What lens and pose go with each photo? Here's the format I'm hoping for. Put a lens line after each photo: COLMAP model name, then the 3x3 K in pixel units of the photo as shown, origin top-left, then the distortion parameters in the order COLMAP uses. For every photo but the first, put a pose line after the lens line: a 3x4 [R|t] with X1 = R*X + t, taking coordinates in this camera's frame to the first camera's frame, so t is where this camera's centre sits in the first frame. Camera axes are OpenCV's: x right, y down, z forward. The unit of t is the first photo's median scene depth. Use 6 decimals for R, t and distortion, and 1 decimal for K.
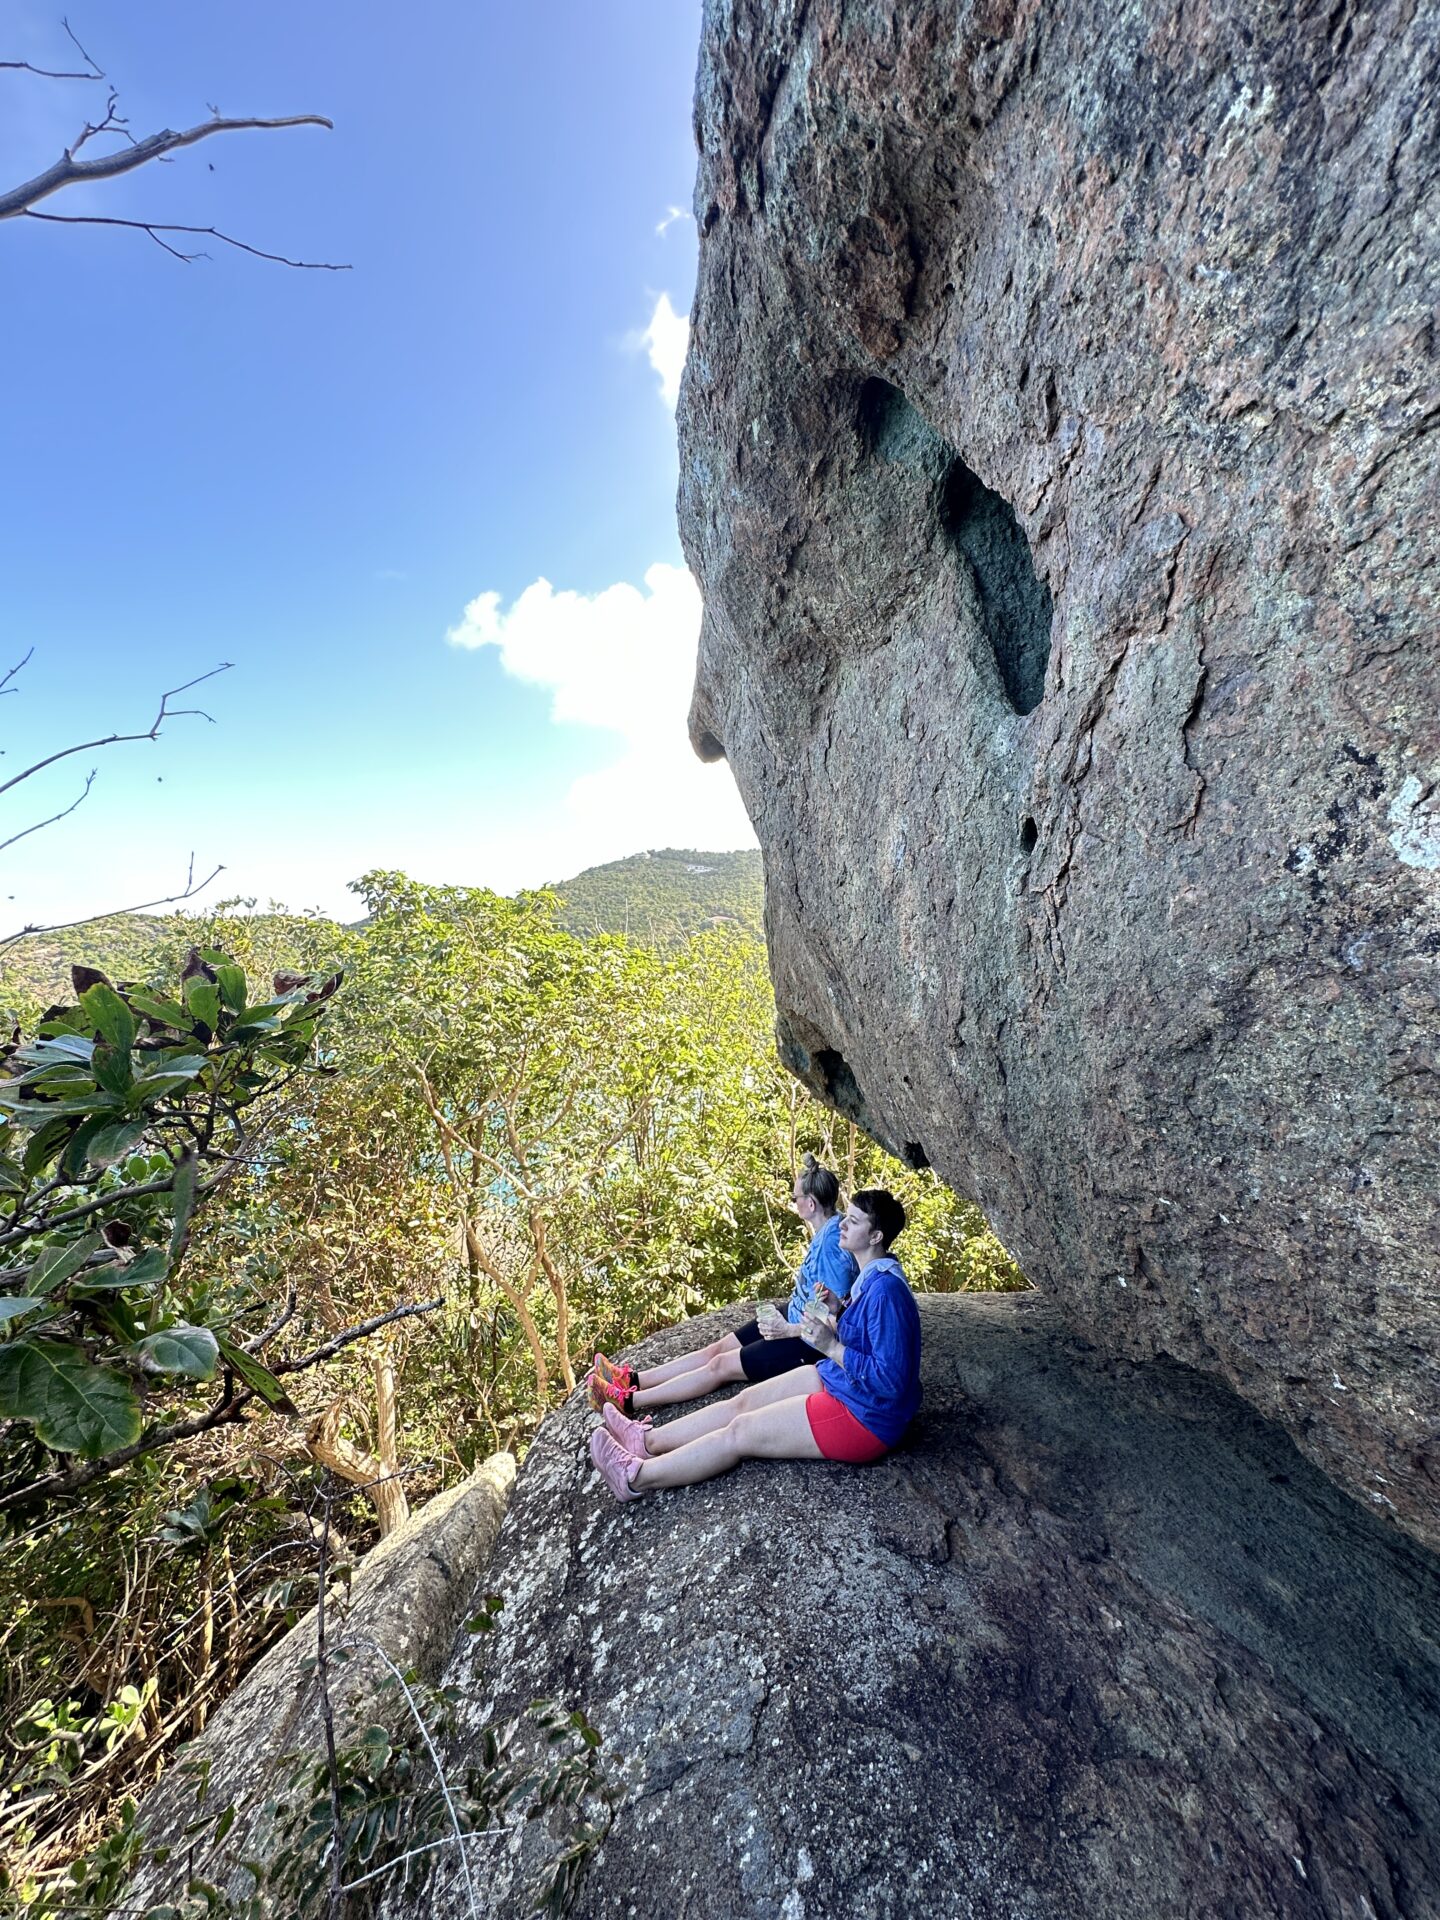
lens RADIAL K [[769.4, 0, 717.4], [0, 769.4, 961.4], [0, 0, 1]] dist [-0.001265, -0.000602]
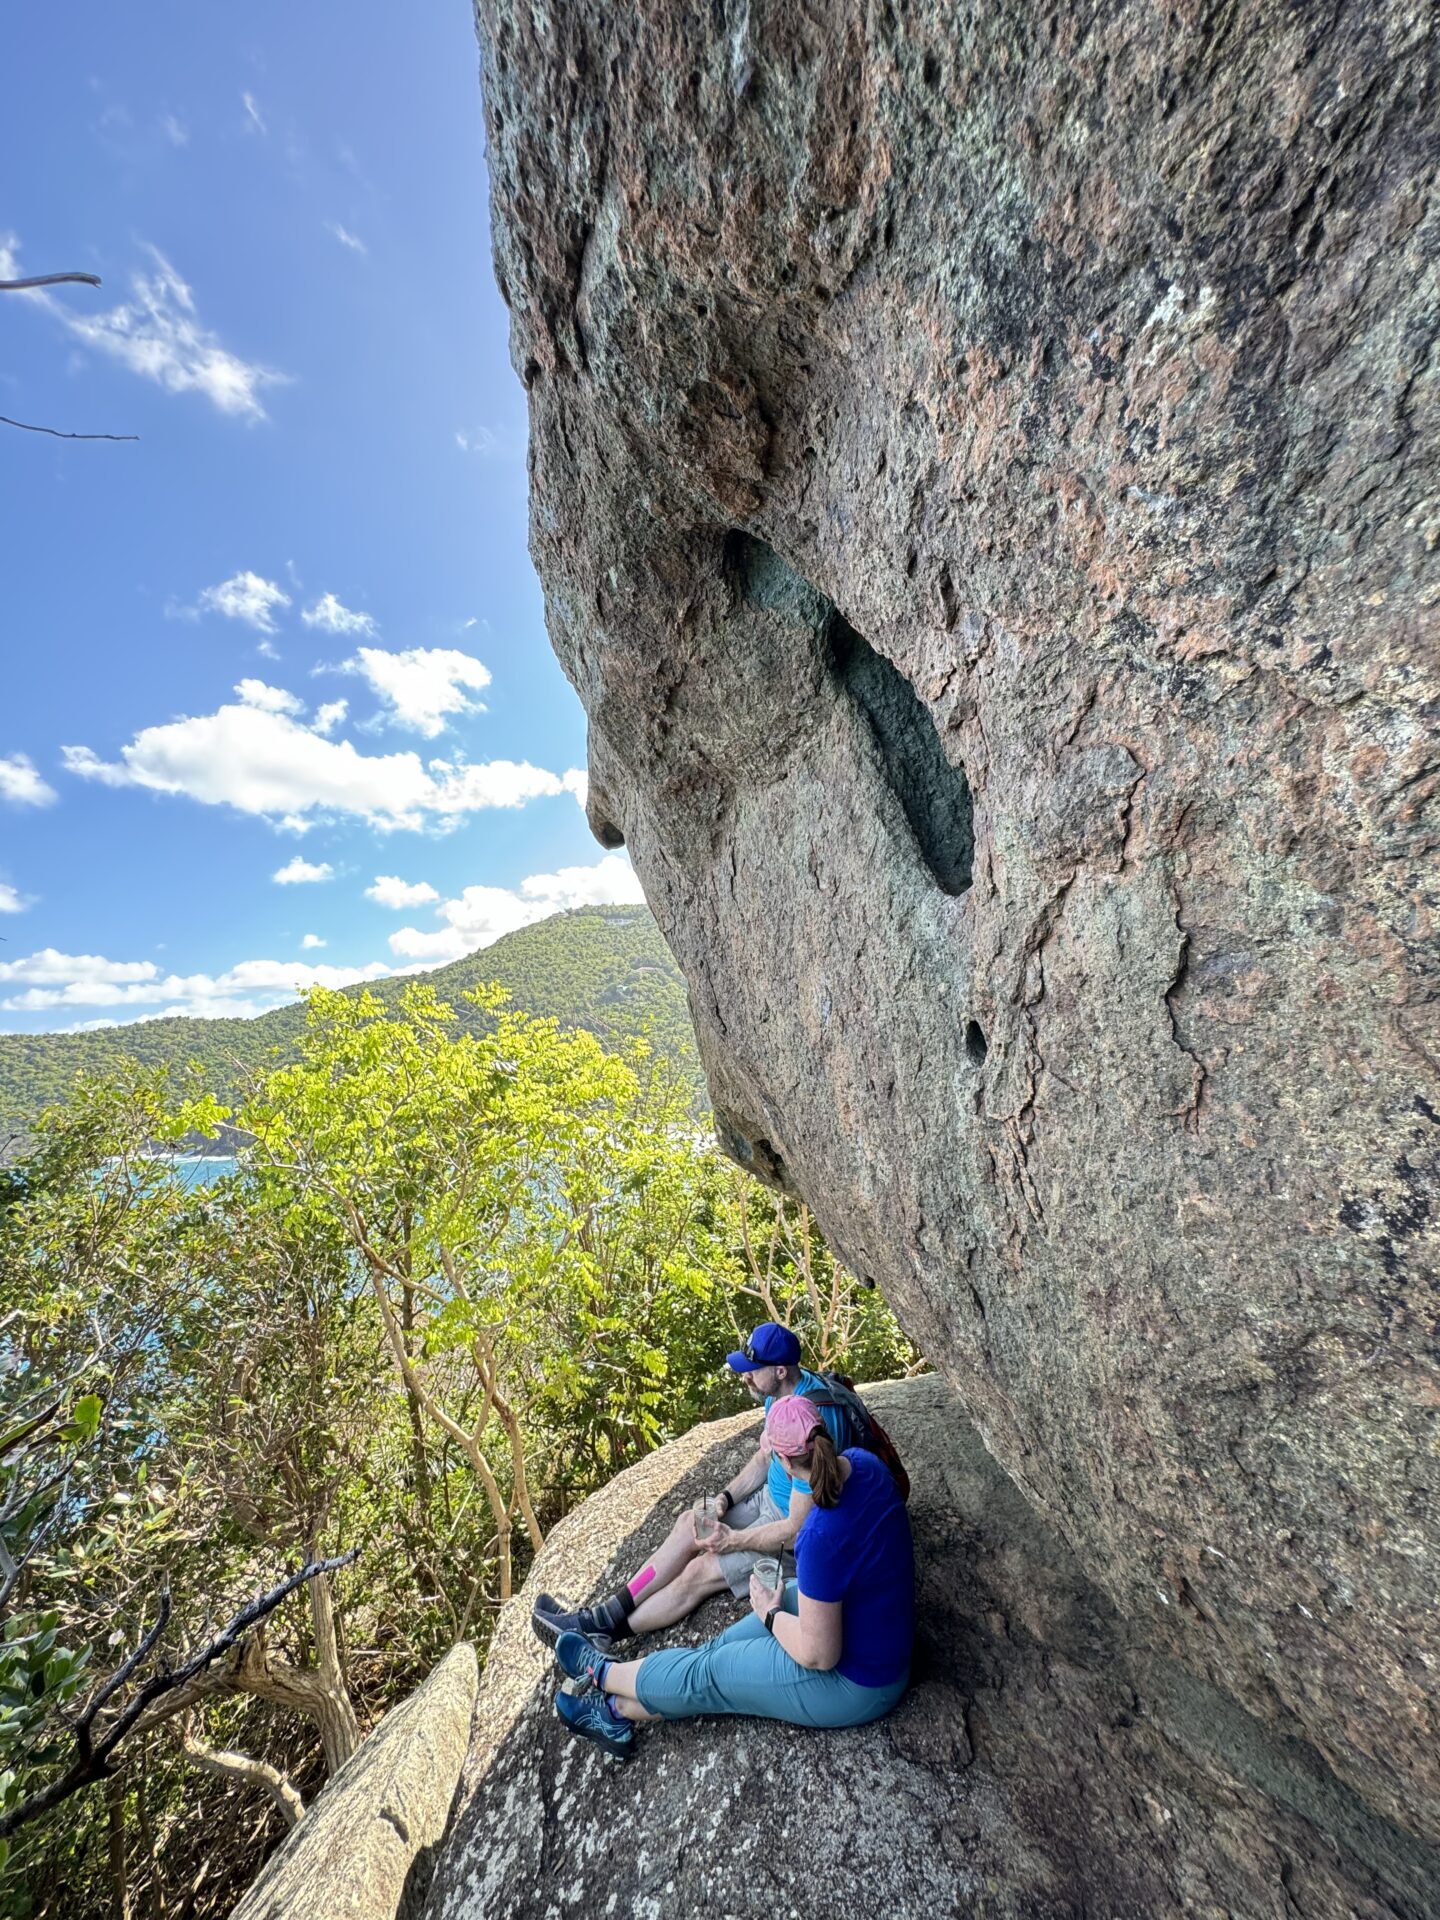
lens RADIAL K [[772.5, 0, 721.3], [0, 772.5, 958.5], [0, 0, 1]] dist [-0.003356, 0.000095]
pose [[0.988846, -0.107998, 0.102568, 0.054121], [0.114484, 0.991636, -0.059596, -0.287777], [-0.095274, 0.070674, 0.992939, 0.195638]]
